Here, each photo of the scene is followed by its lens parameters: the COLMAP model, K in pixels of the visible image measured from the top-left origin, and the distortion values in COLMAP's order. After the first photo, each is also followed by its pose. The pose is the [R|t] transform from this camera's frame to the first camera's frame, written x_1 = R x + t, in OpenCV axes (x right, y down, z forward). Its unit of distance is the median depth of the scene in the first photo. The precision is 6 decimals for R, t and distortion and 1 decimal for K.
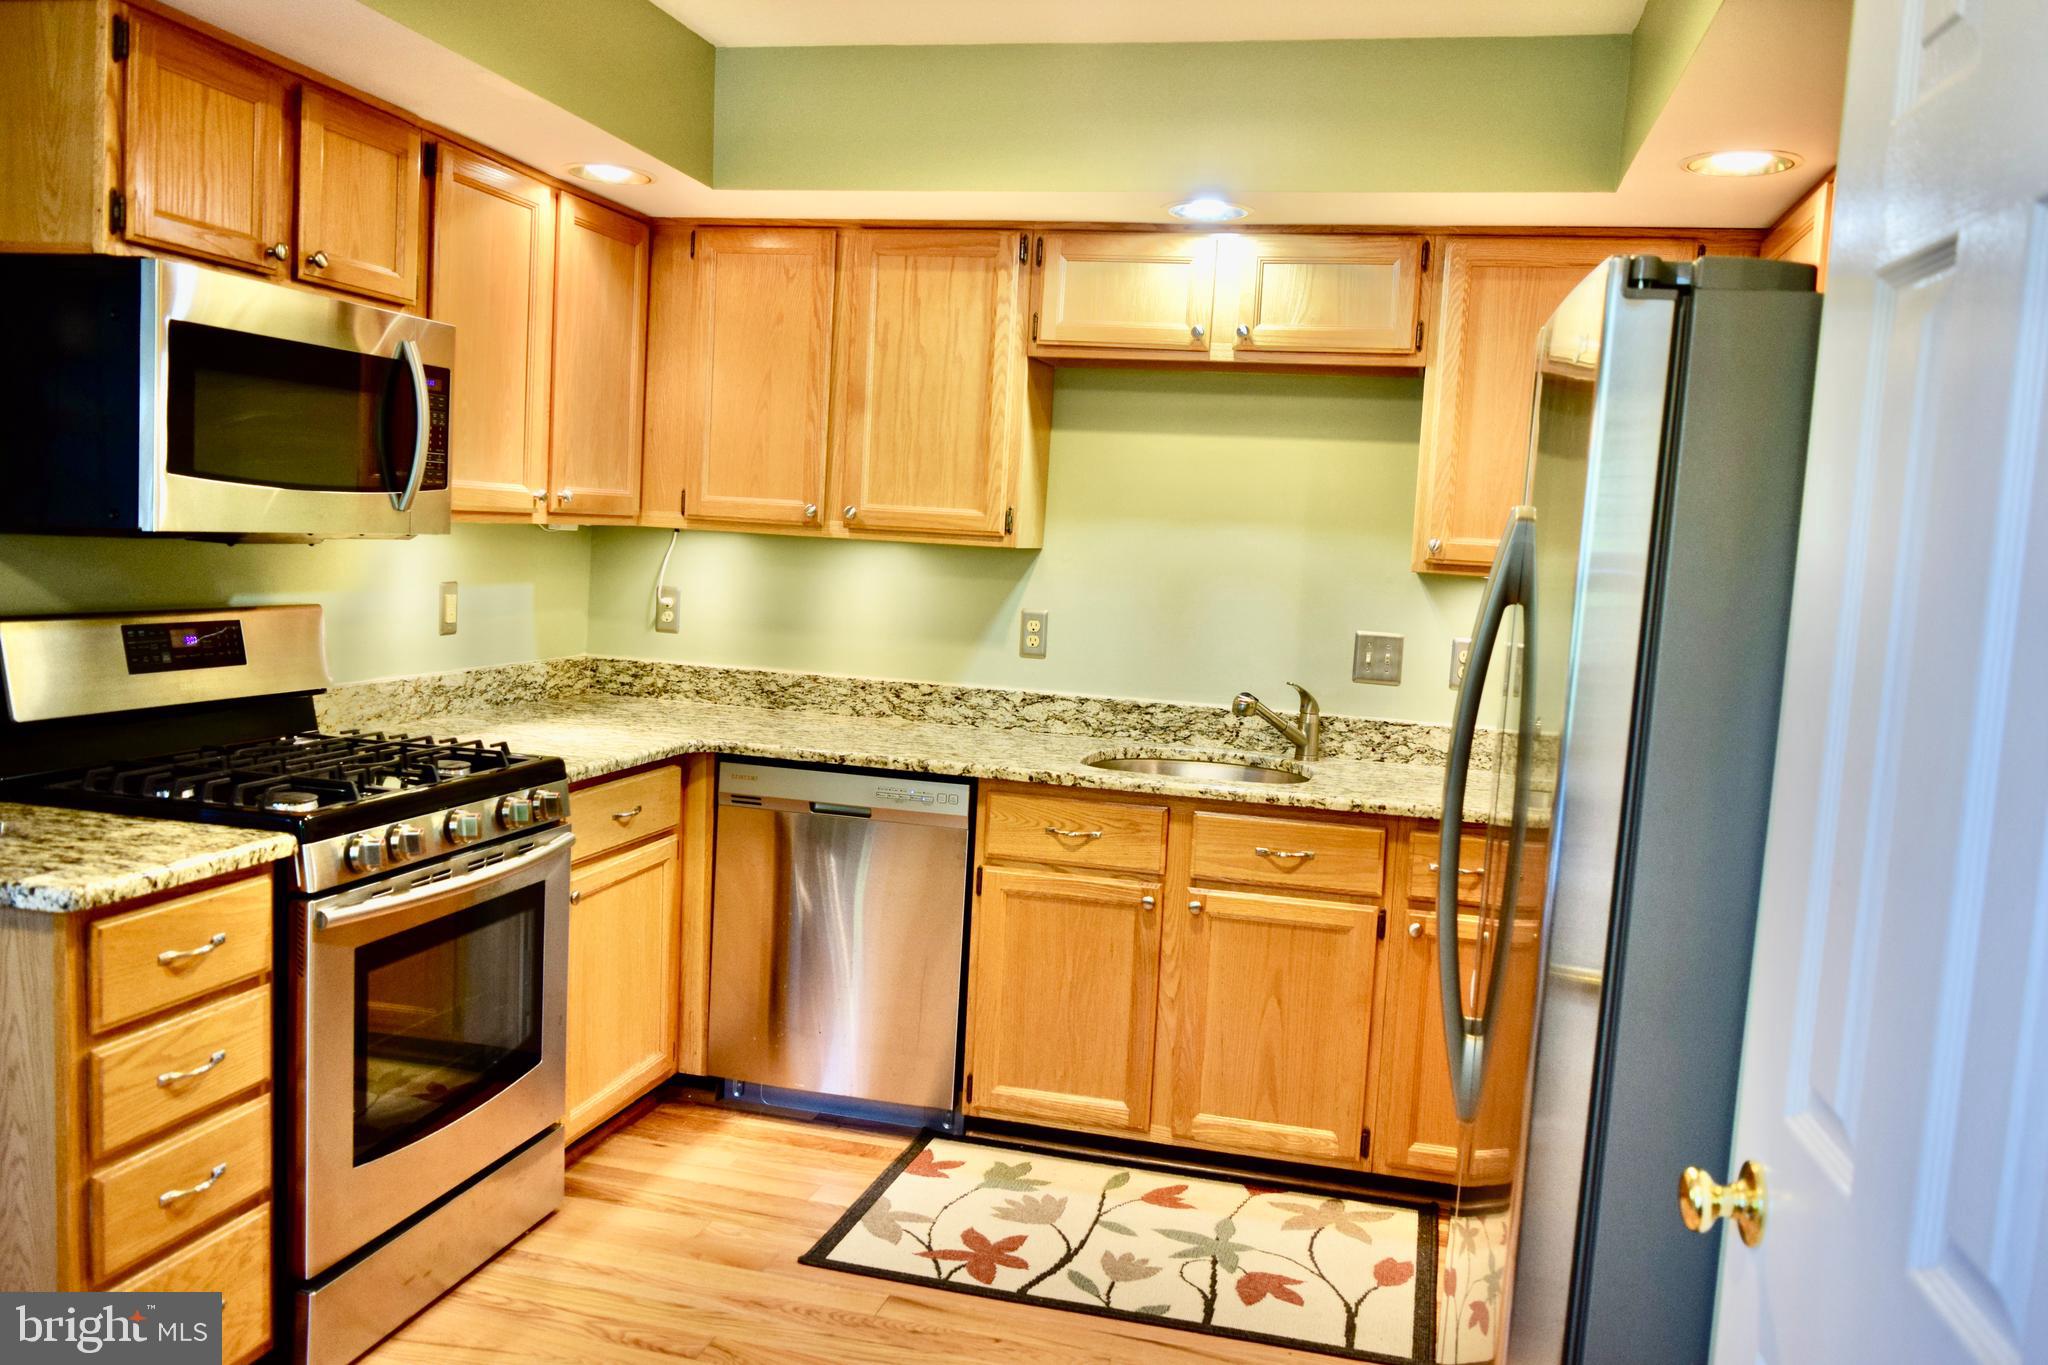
lens RADIAL K [[1602.3, 0, 1021.3], [0, 1602.3, 683.7], [0, 0, 1]] dist [-0.017563, 0.008811]
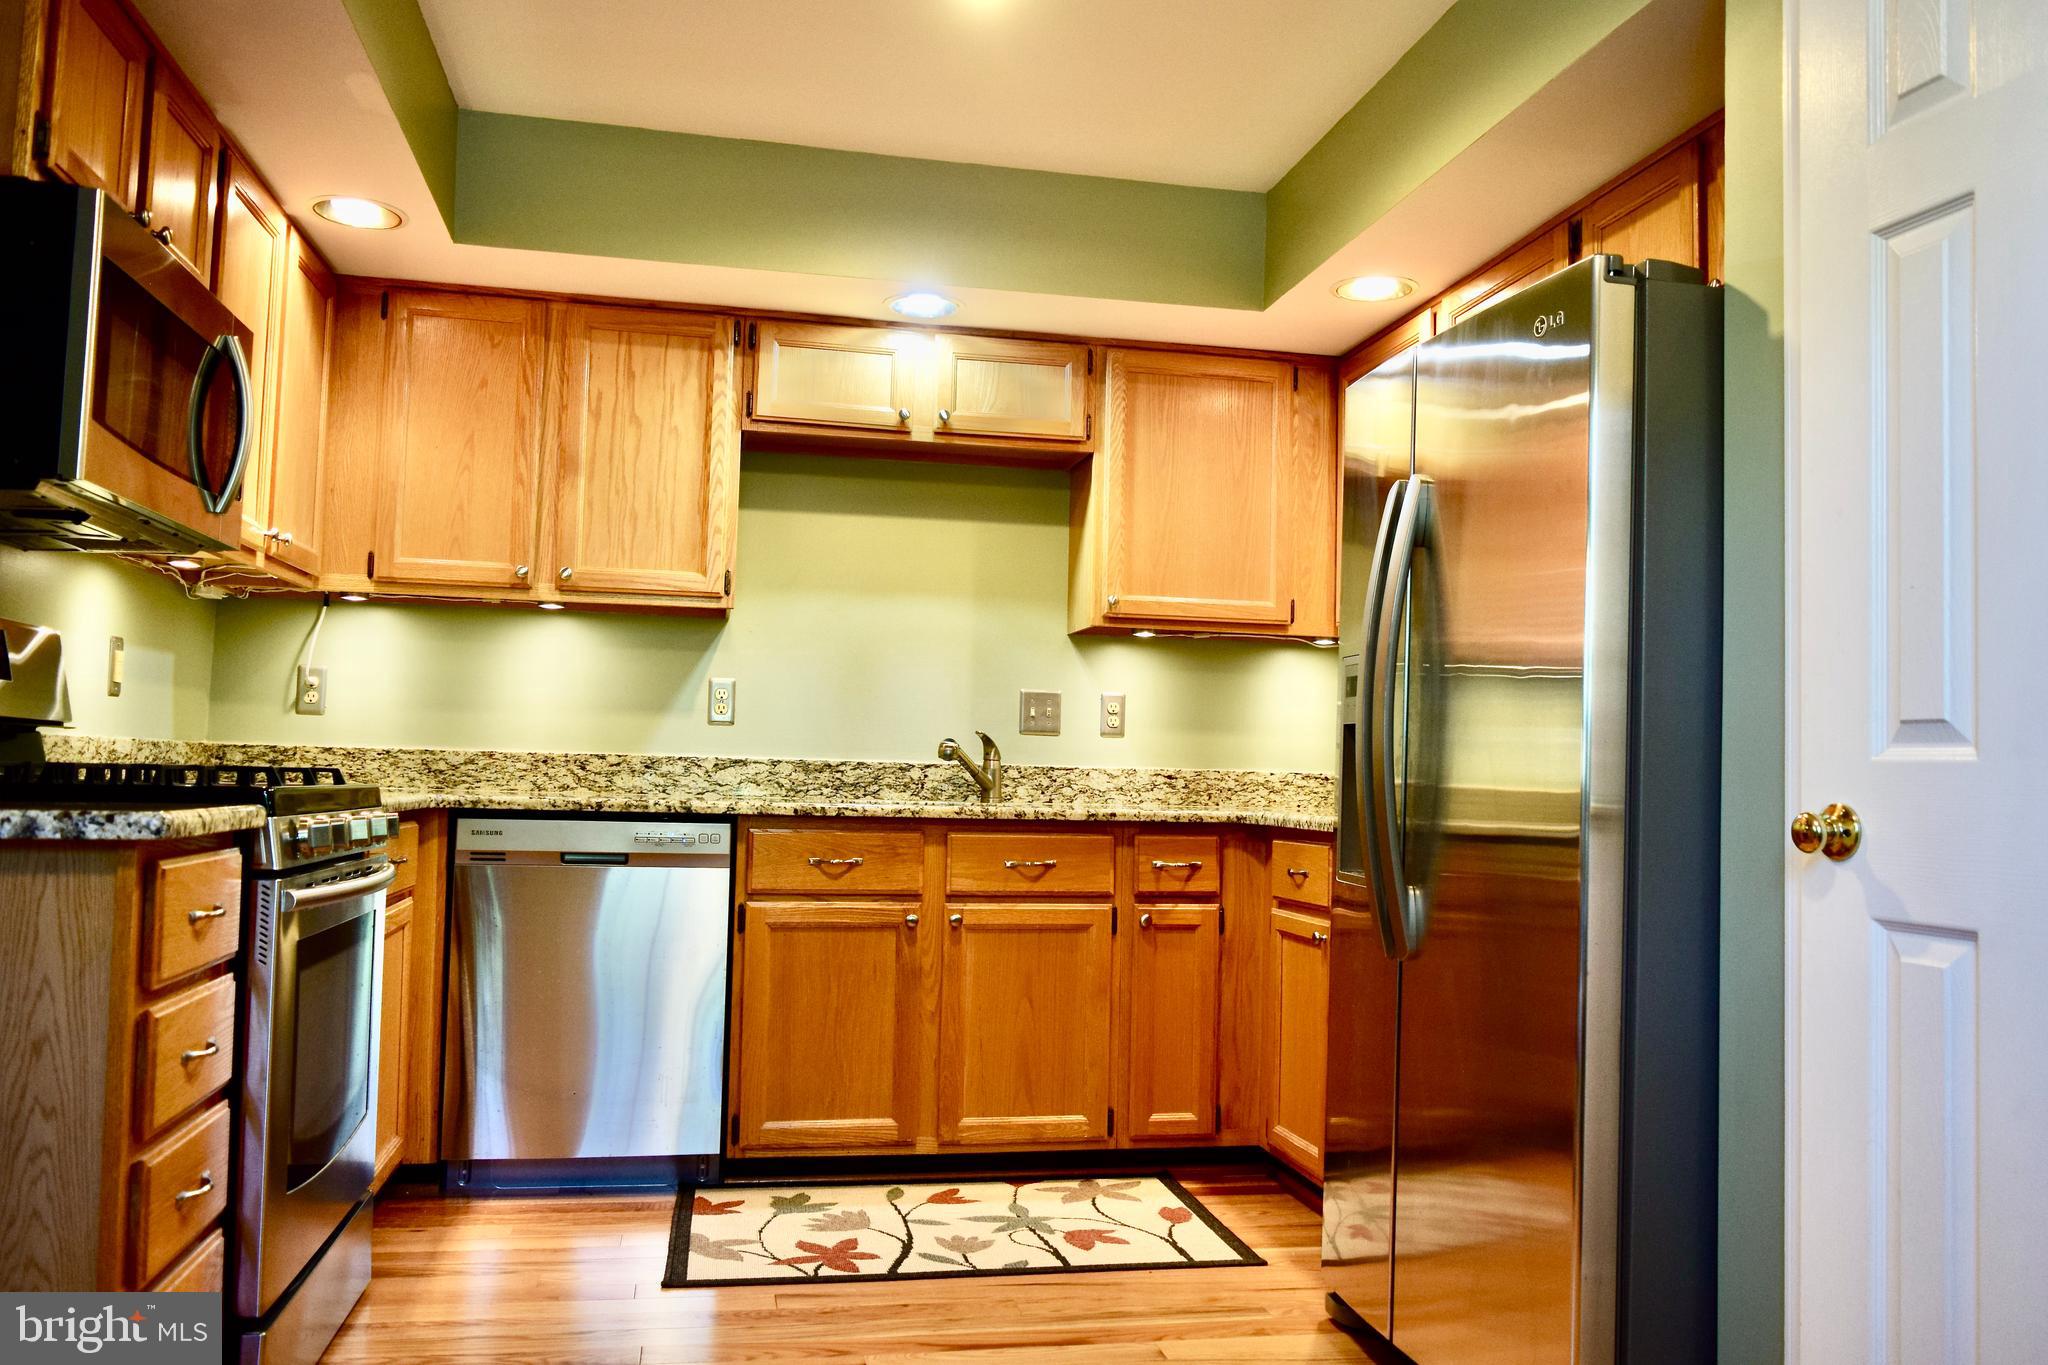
lens RADIAL K [[1602.3, 0, 1019.7], [0, 1602.3, 683.5], [0, 0, 1]] dist [-0.017563, 0.008811]
pose [[0.901896, -0.006190, 0.431908, -0.306353], [0.064956, 0.990471, -0.121443, 0.110129], [-0.427041, 0.137584, 0.893704, -0.012355]]
